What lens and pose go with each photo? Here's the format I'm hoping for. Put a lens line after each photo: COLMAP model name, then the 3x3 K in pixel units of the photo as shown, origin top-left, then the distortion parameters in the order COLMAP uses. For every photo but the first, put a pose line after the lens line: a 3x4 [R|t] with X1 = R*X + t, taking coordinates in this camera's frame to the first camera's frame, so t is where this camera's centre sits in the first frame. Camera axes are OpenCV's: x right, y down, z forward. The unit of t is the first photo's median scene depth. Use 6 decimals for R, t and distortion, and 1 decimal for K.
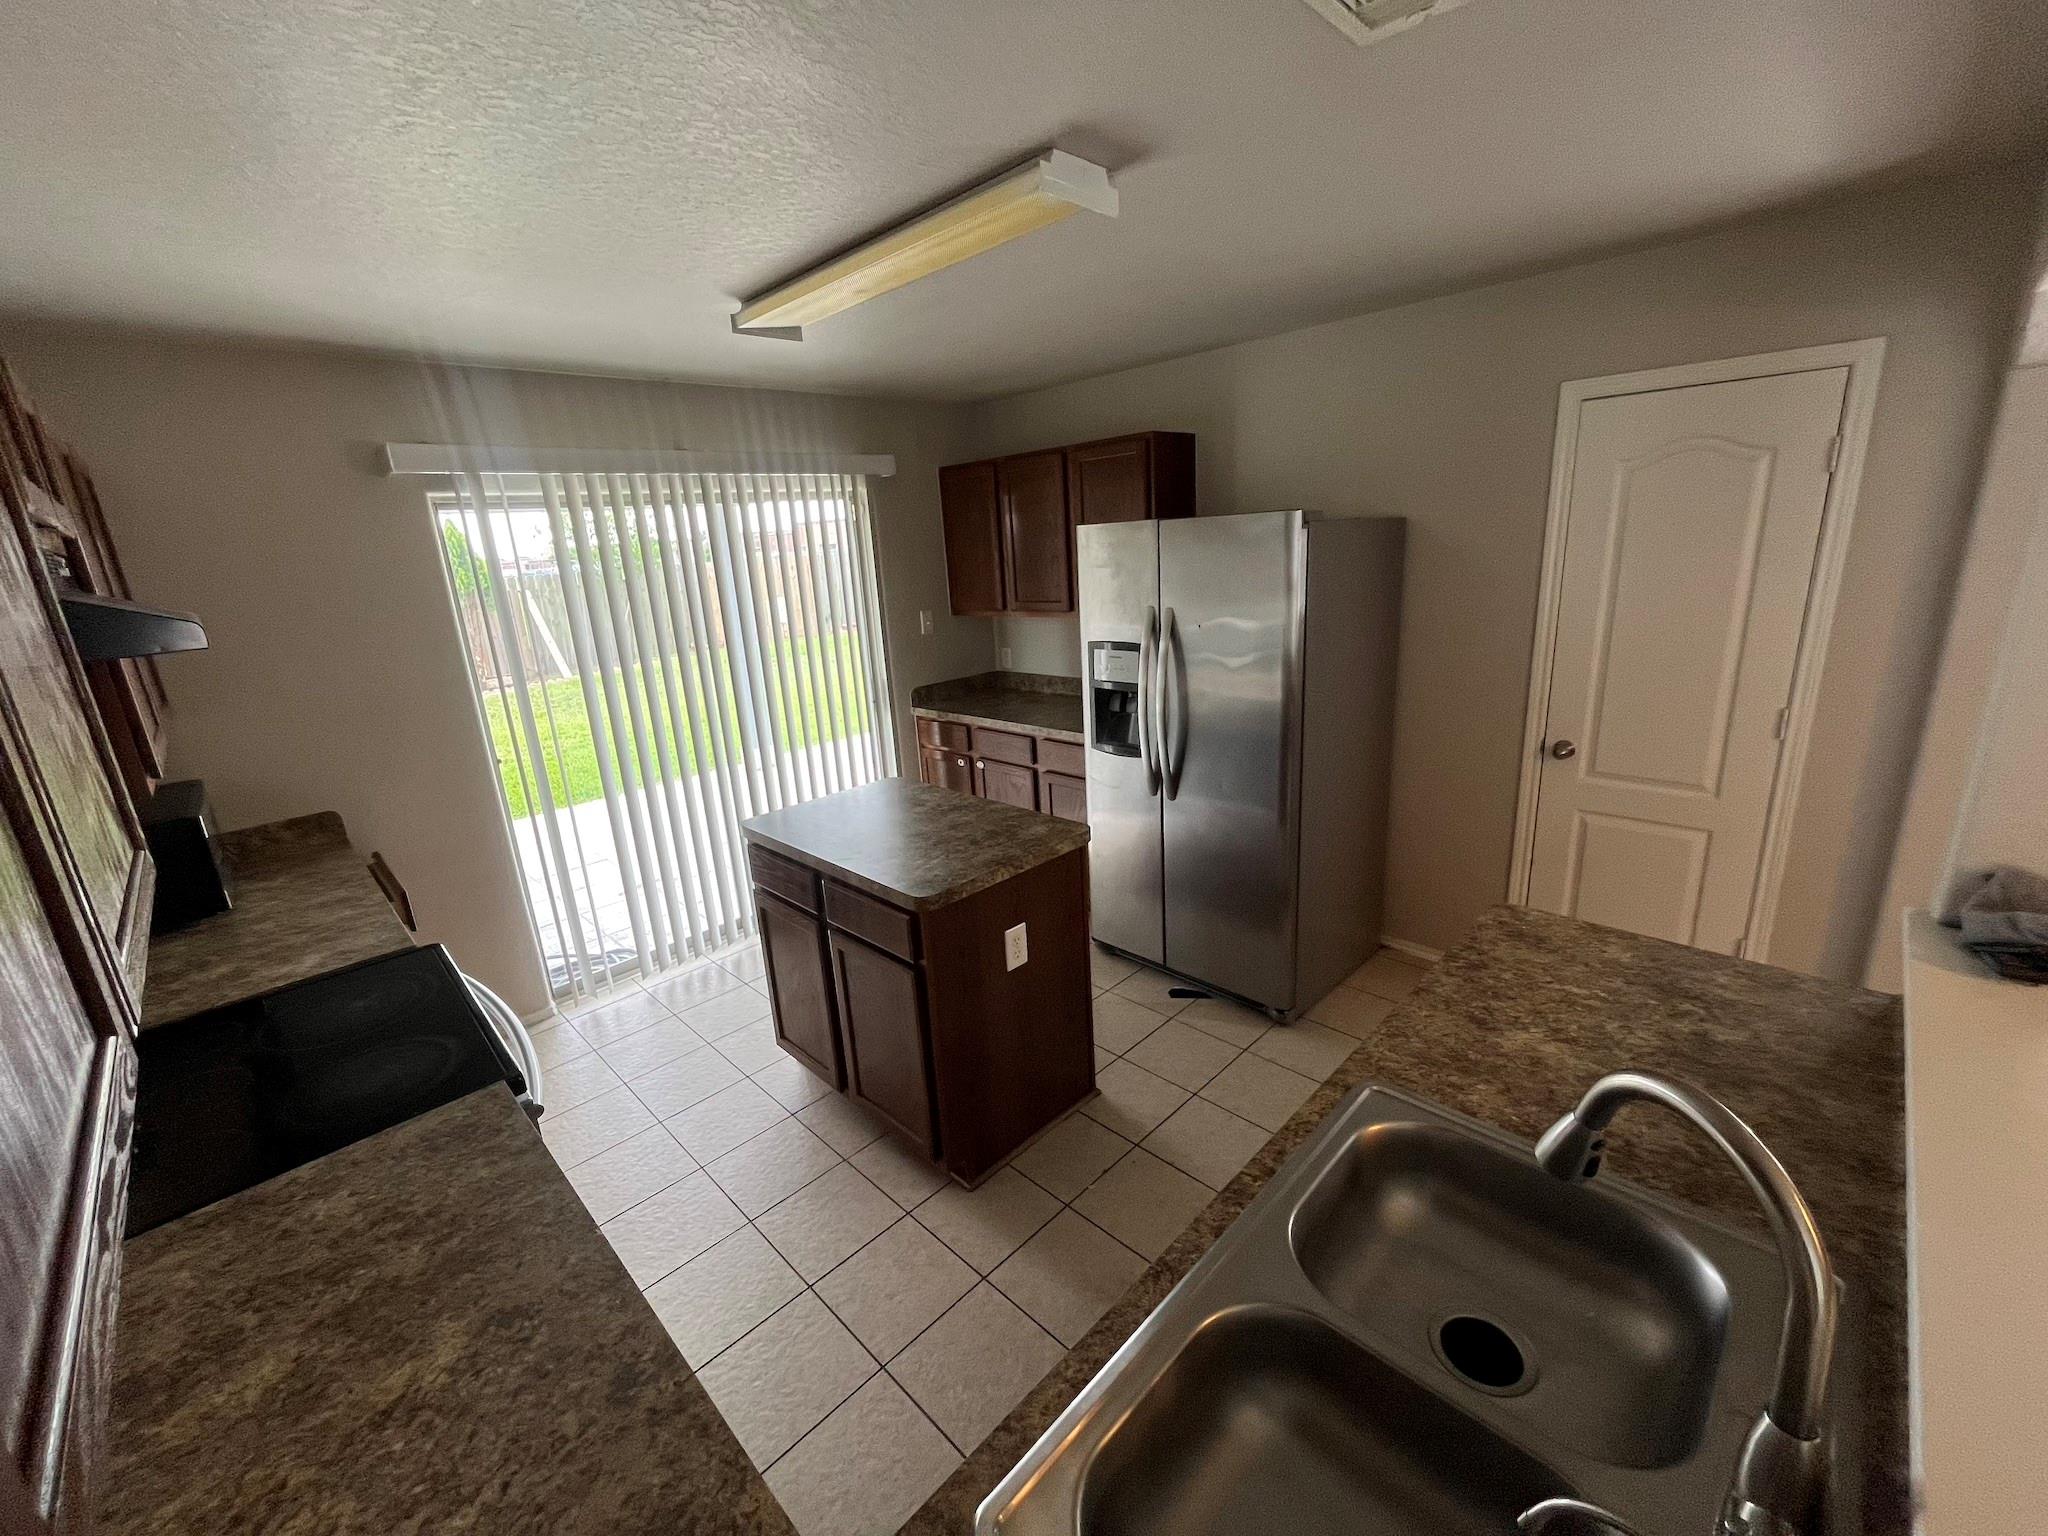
lens RADIAL K [[830.4, 0, 1019.8], [0, 830.4, 765.6], [0, 0, 1]] dist [-0.009902, 0.000039]
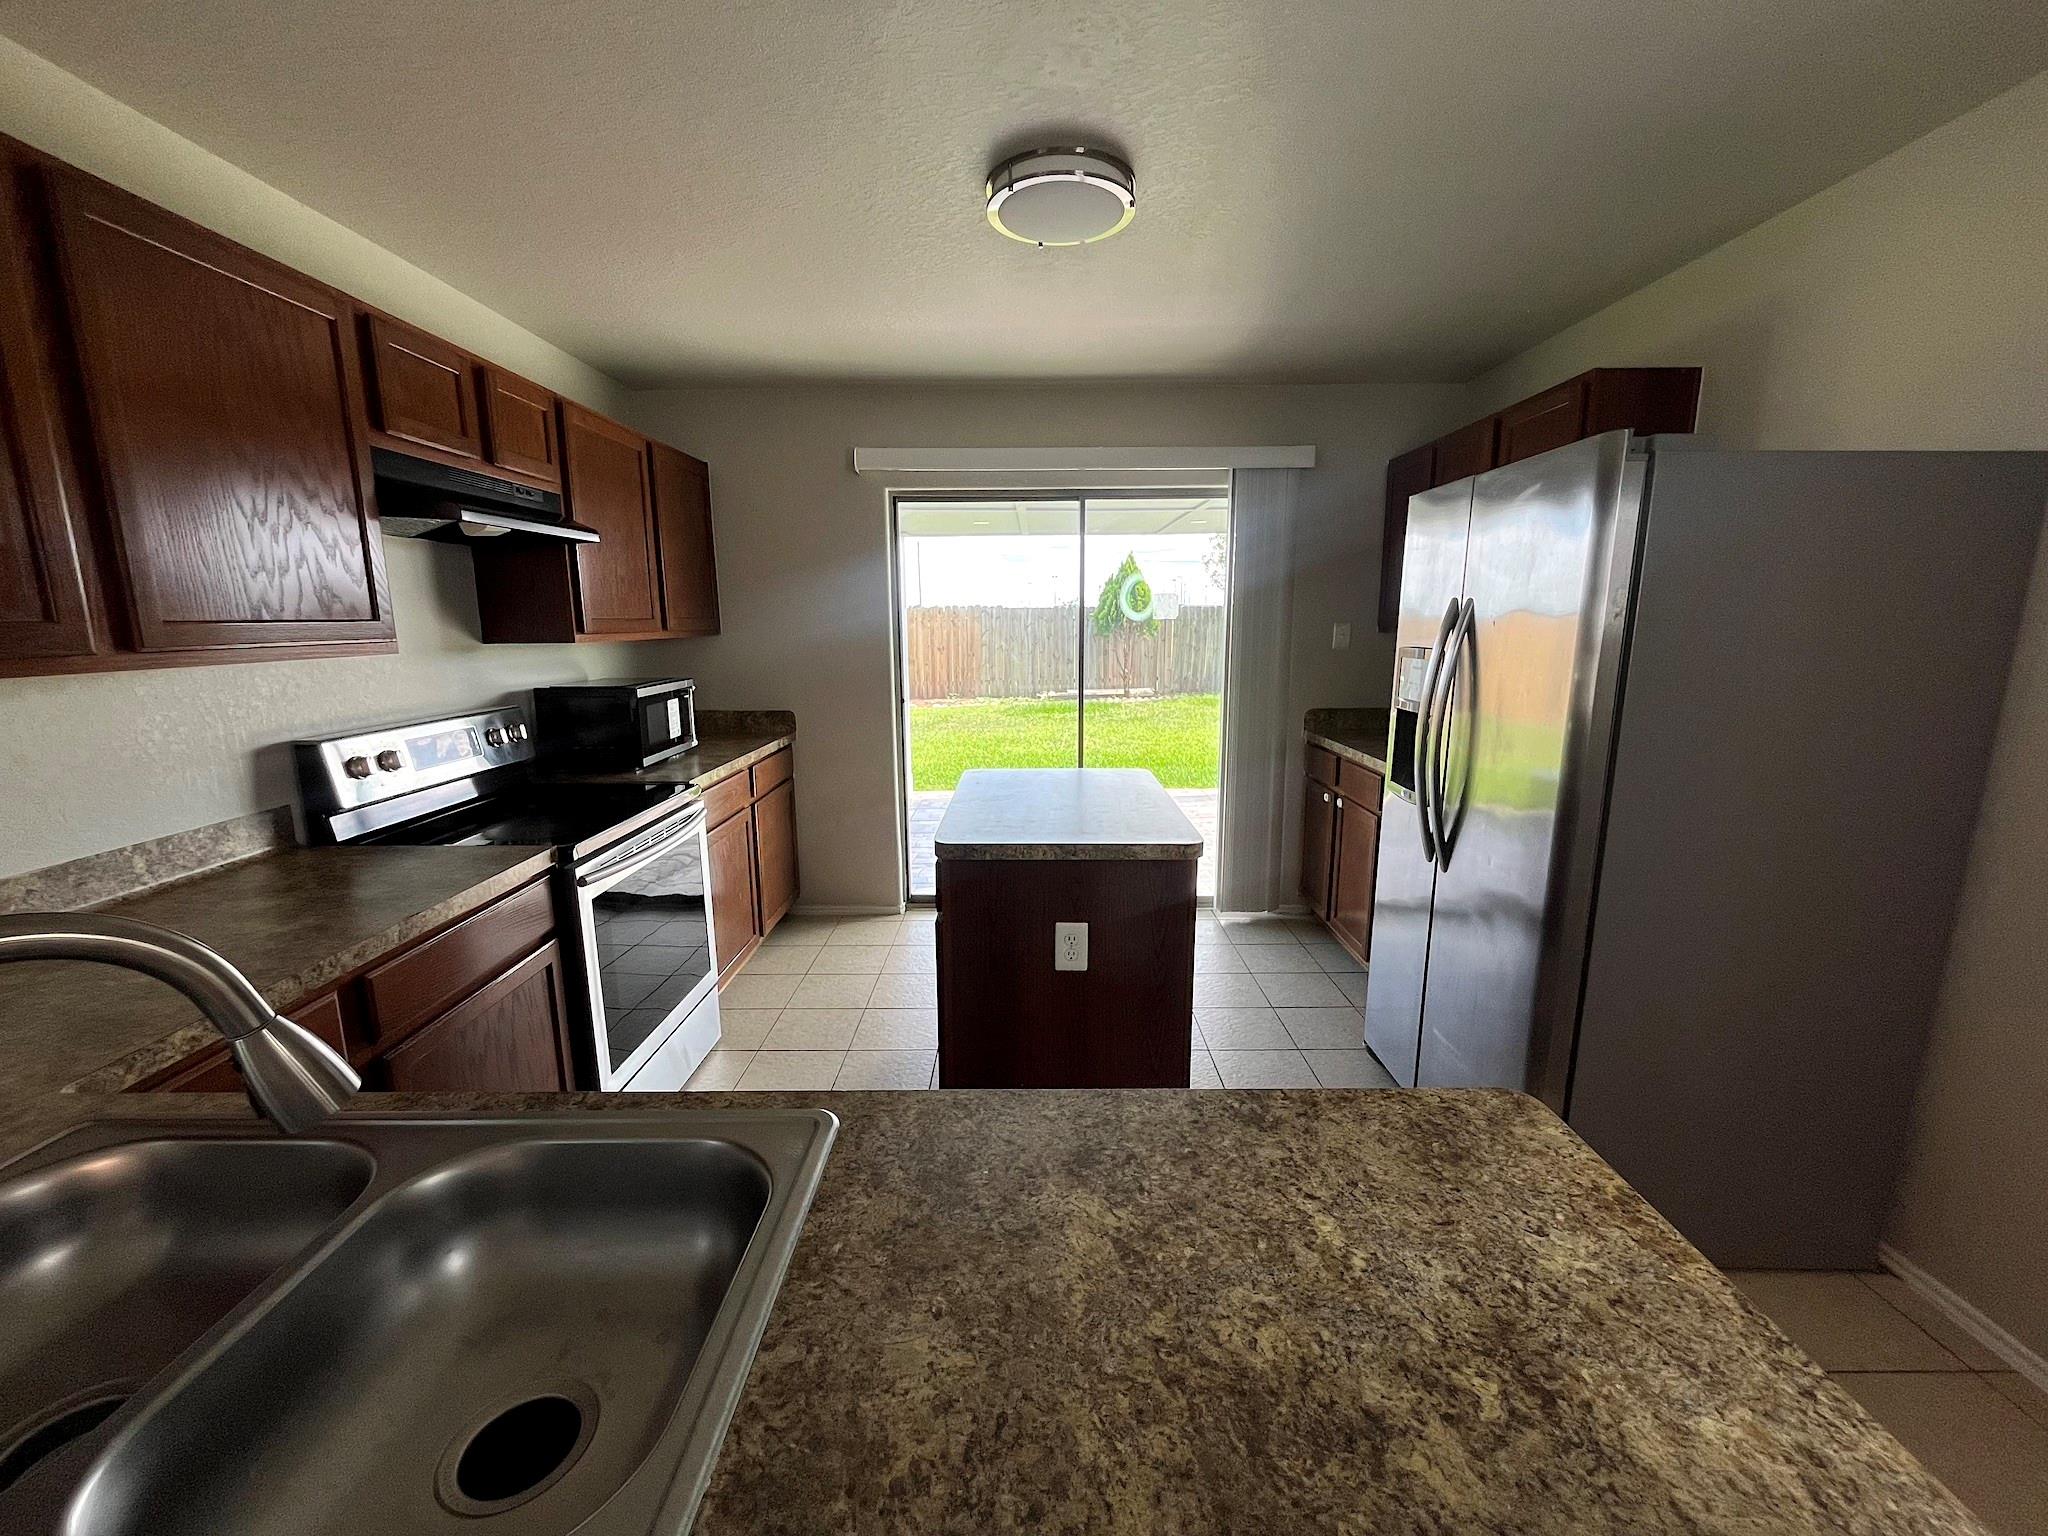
lens RADIAL K [[830.4, 0, 1027.0], [0, 830.4, 774.9], [0, 0, 1]] dist [-0.009902, 0.000039]
pose [[0.708610, 0.193295, -0.678608, 0.470790], [-0.226768, 0.973111, 0.040388, 0.015478], [0.668168, 0.125268, 0.733389, 0.273380]]
